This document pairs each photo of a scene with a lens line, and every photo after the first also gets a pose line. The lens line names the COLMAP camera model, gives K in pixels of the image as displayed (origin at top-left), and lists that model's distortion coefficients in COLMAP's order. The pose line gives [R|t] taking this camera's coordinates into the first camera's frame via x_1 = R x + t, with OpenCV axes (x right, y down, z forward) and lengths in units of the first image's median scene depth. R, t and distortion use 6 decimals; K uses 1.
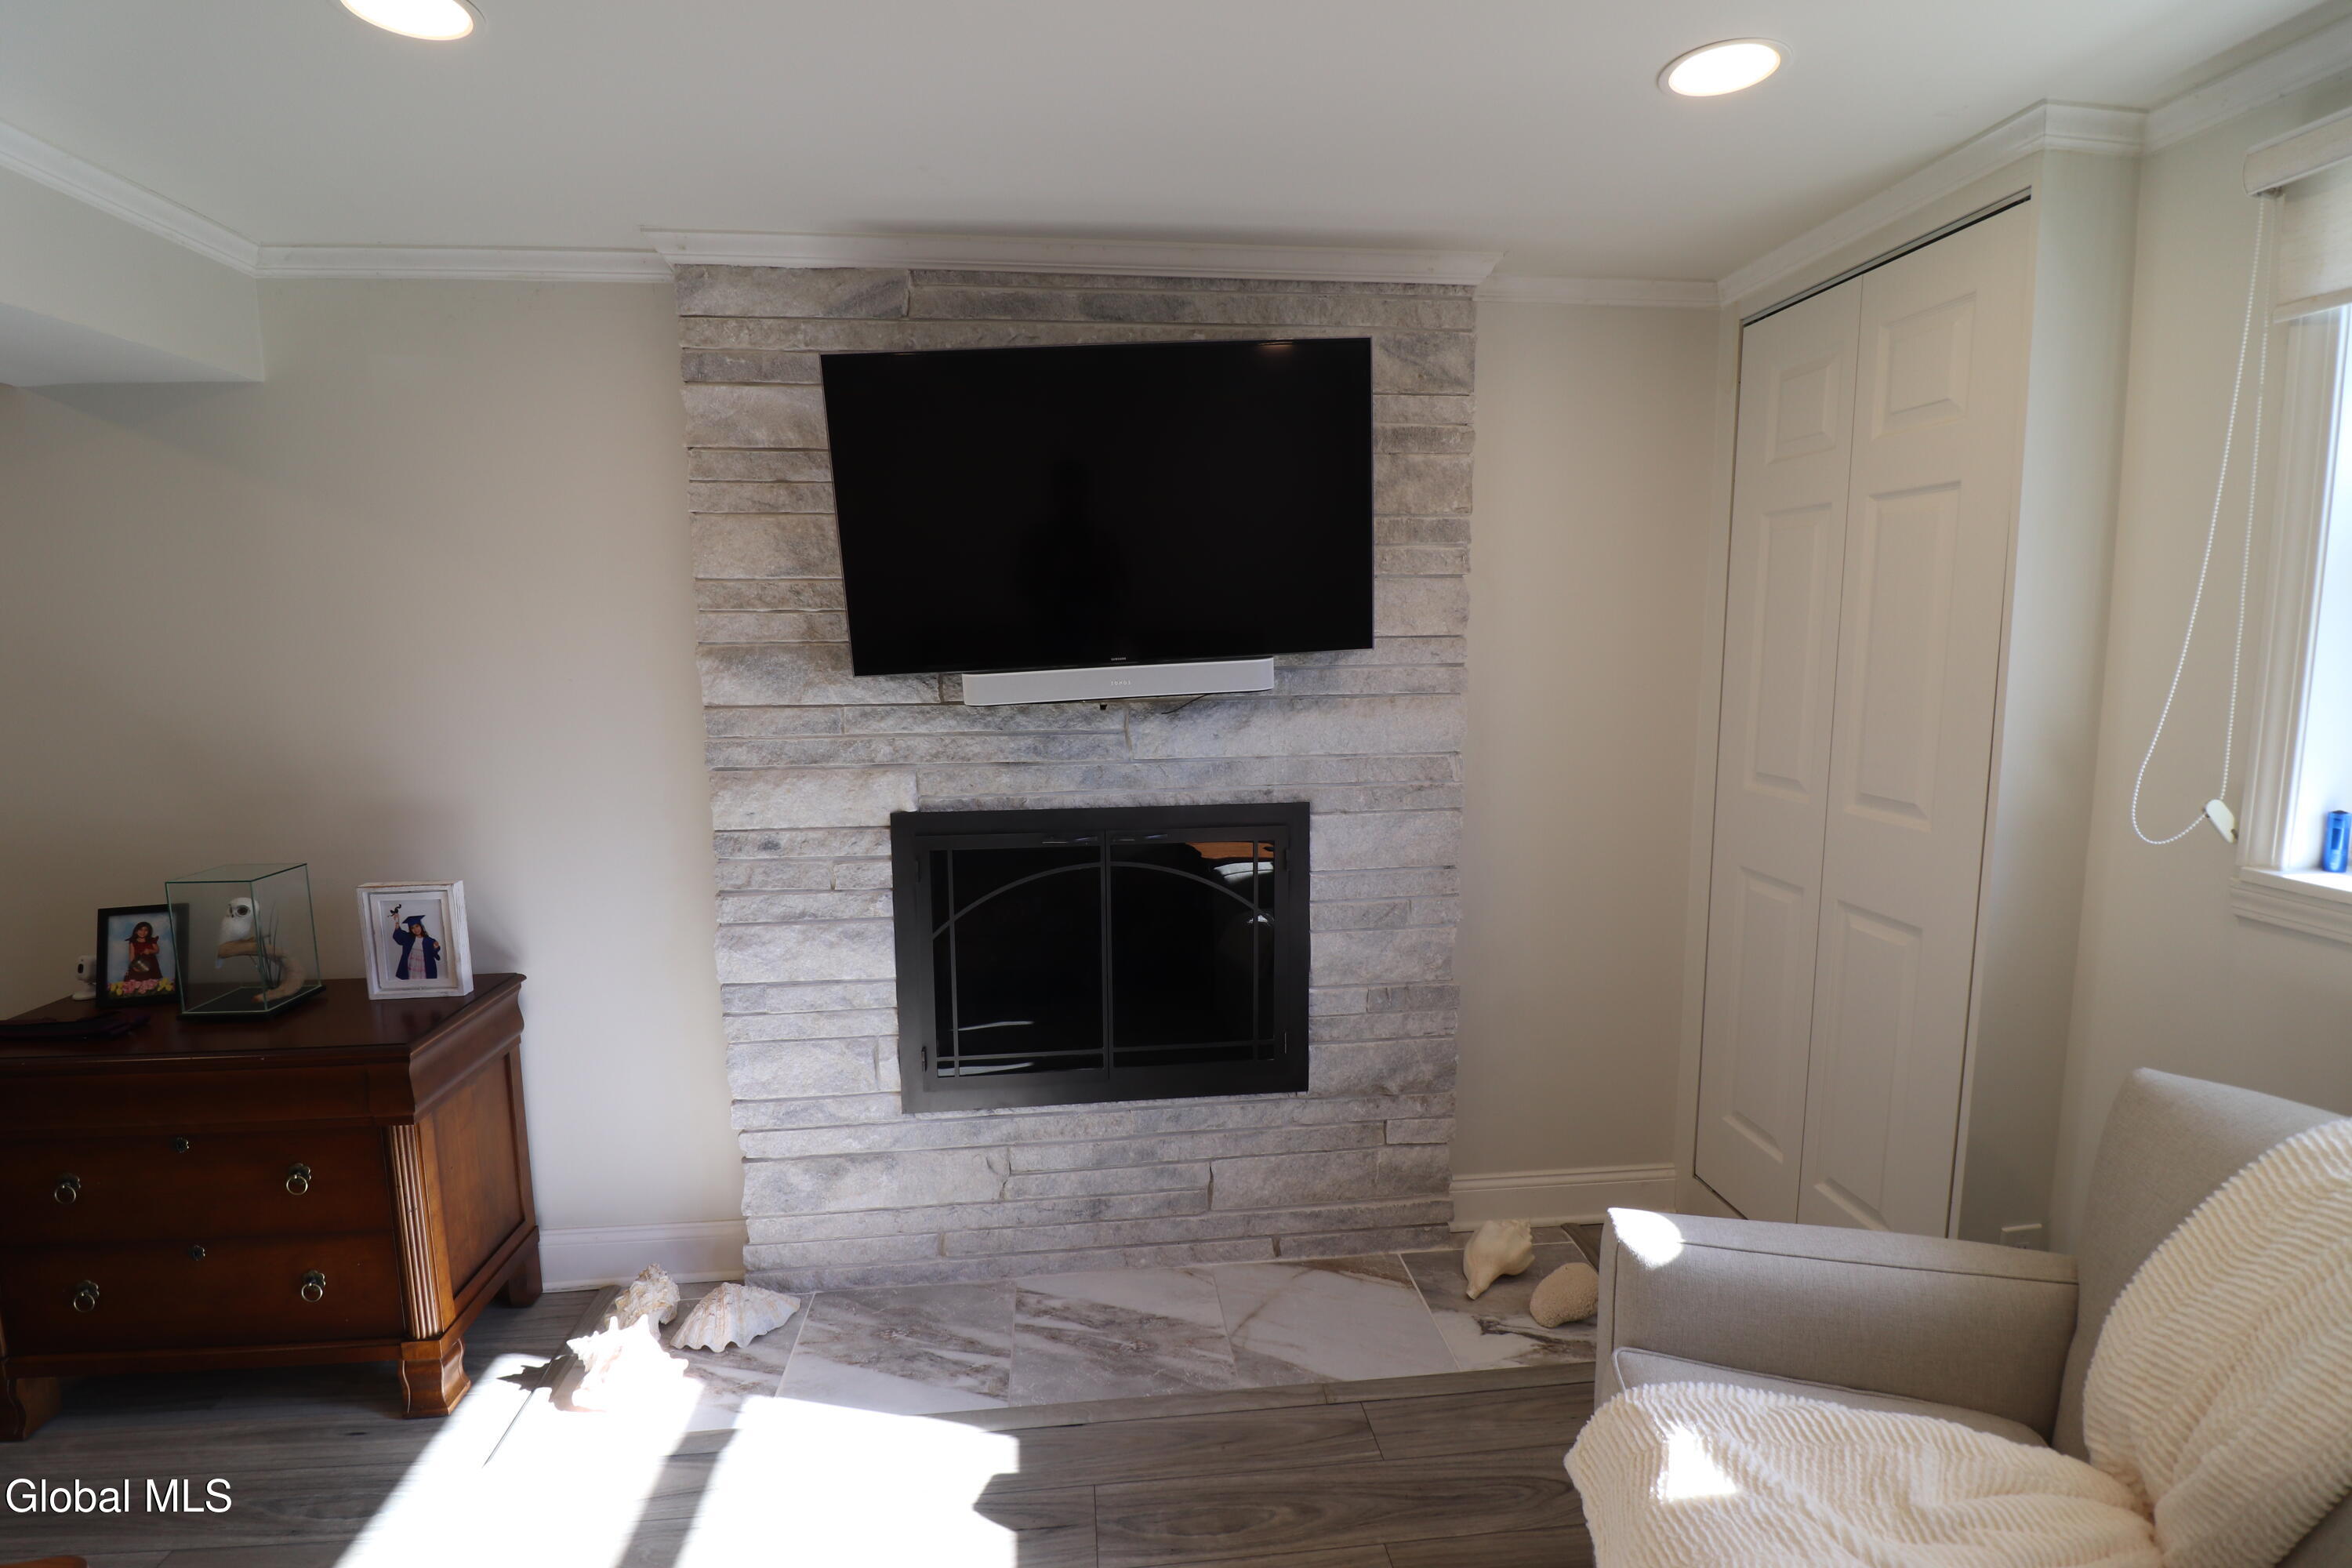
lens RADIAL K [[1096.0, 0, 1181.6], [0, 1096.0, 778.0], [0, 0, 1]] dist [-0.003042, -0.010444]
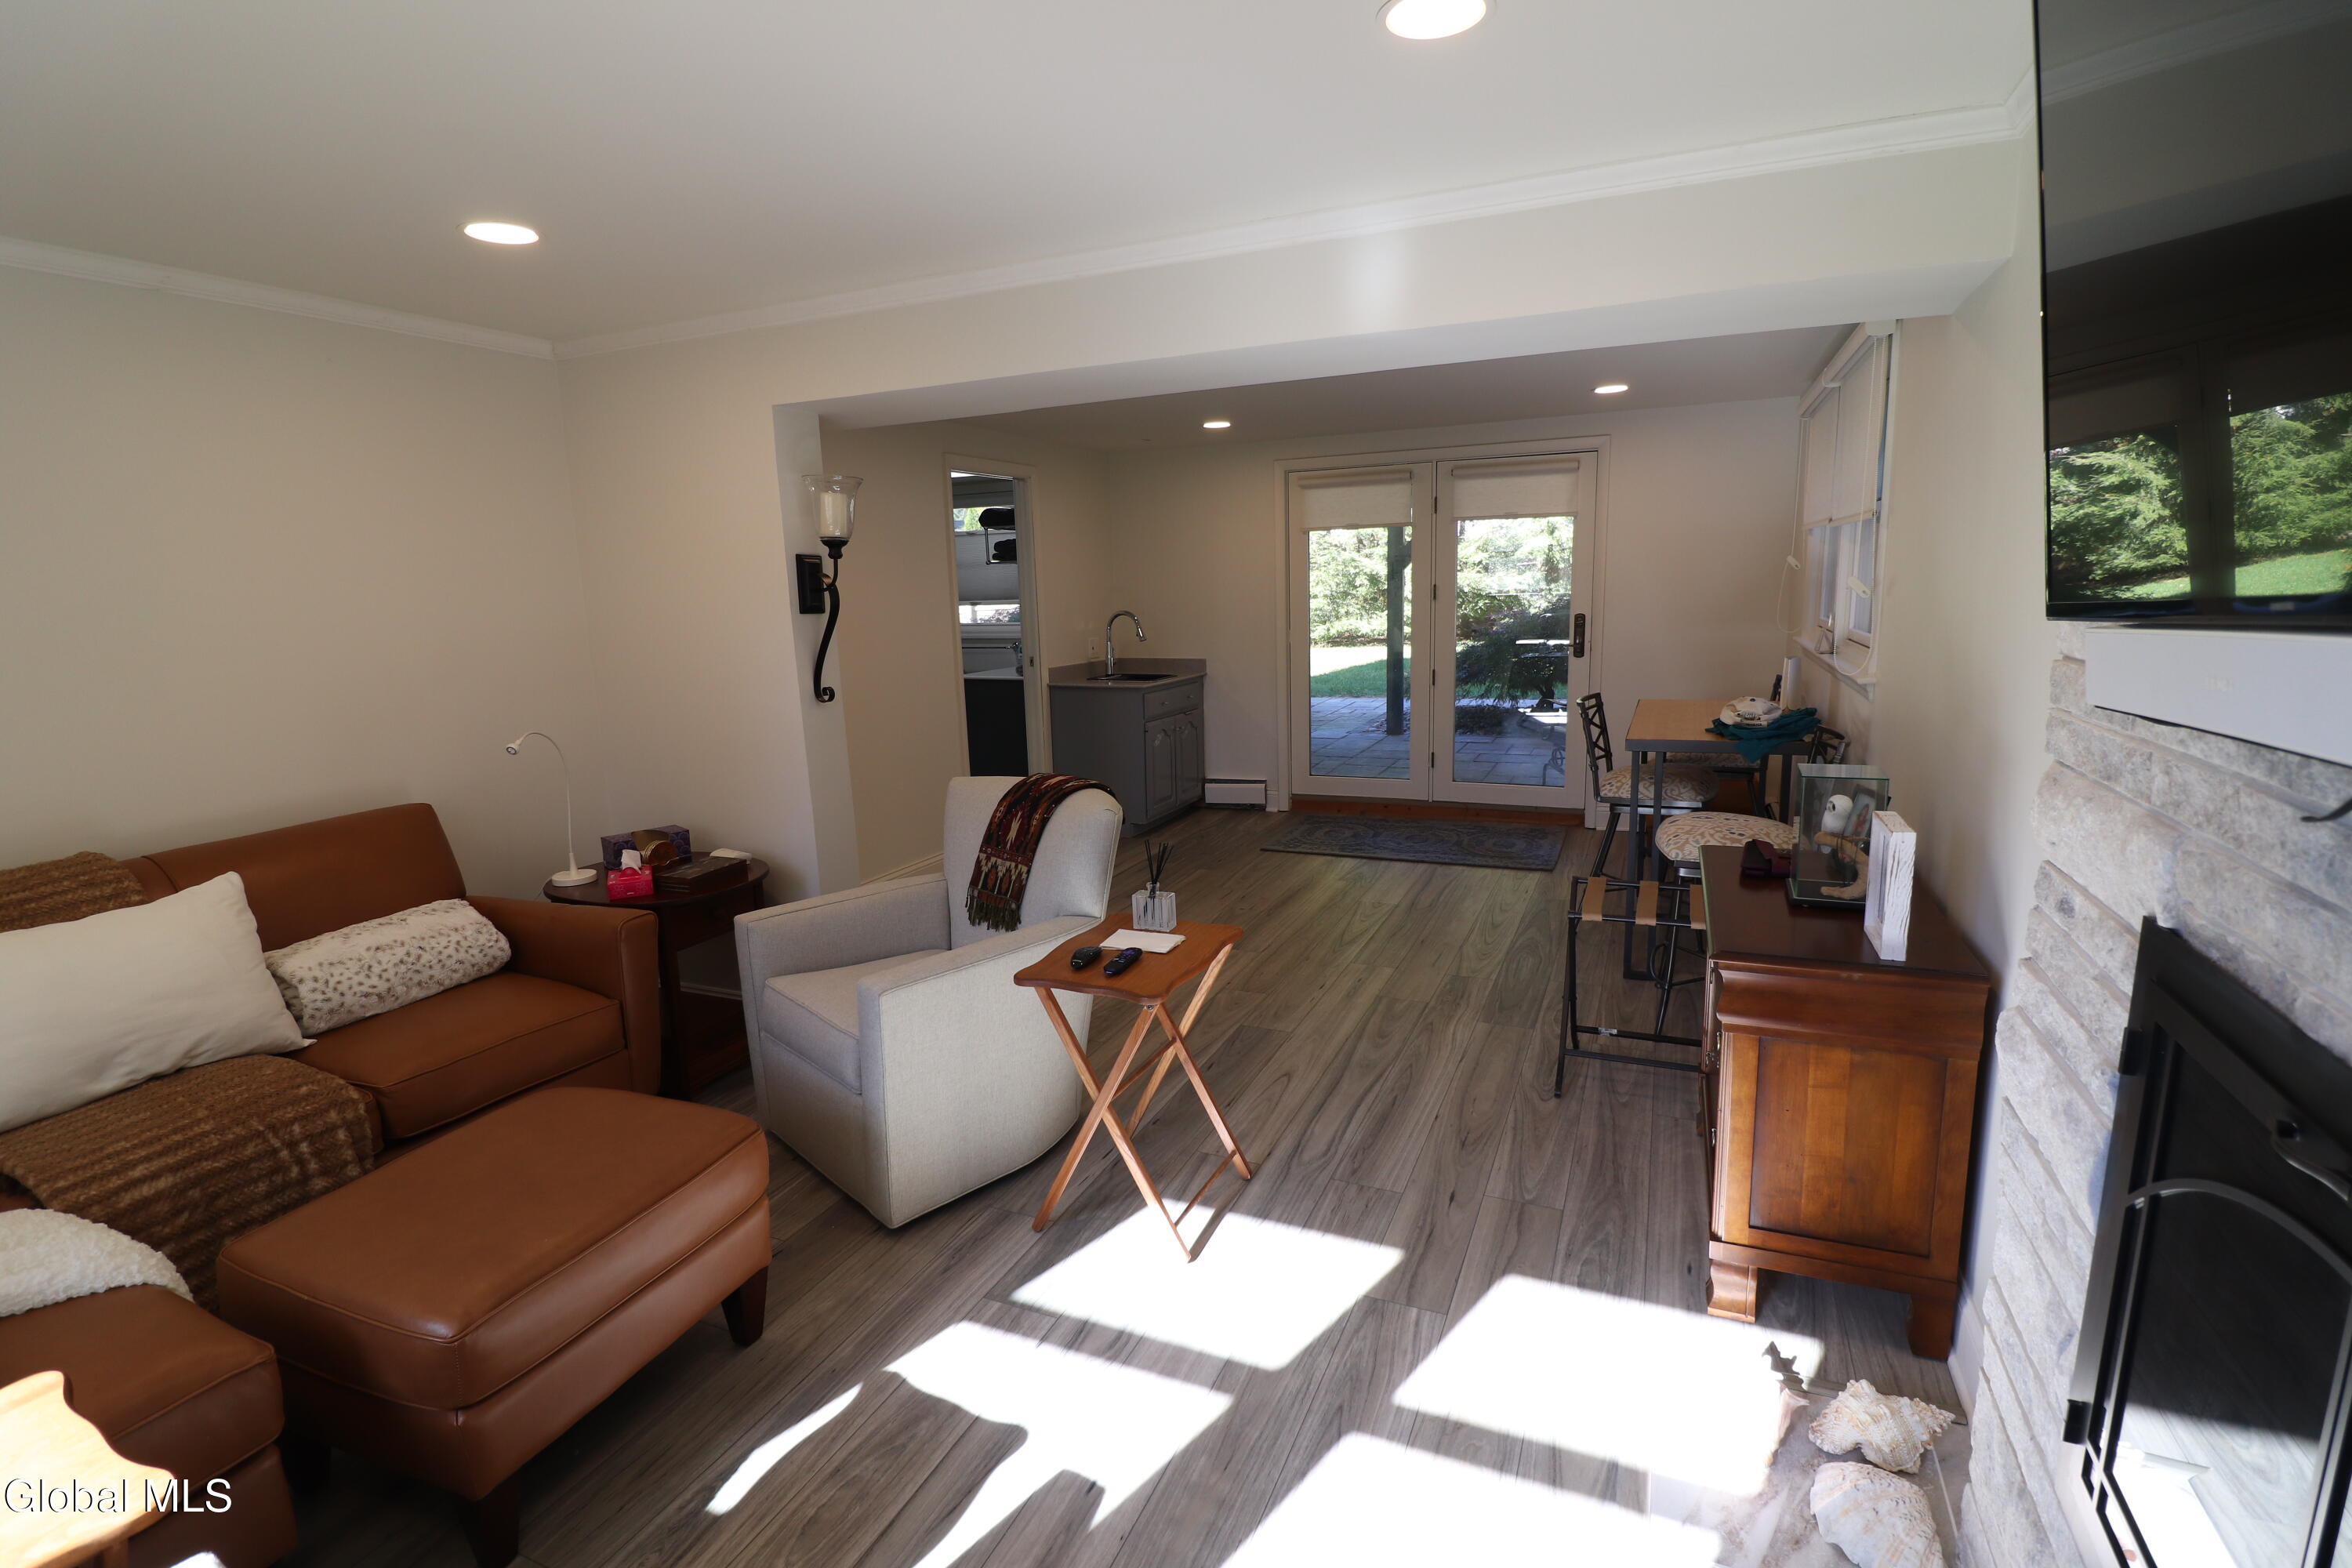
lens RADIAL K [[1096.0, 0, 1181.6], [0, 1096.0, 778.0], [0, 0, 1]] dist [-0.003042, -0.010444]
pose [[-0.501375, 0.177528, -0.846822, 0.374237], [-0.084034, 0.964106, 0.251869, -0.123979], [0.861140, 0.197442, -0.468460, 0.982591]]
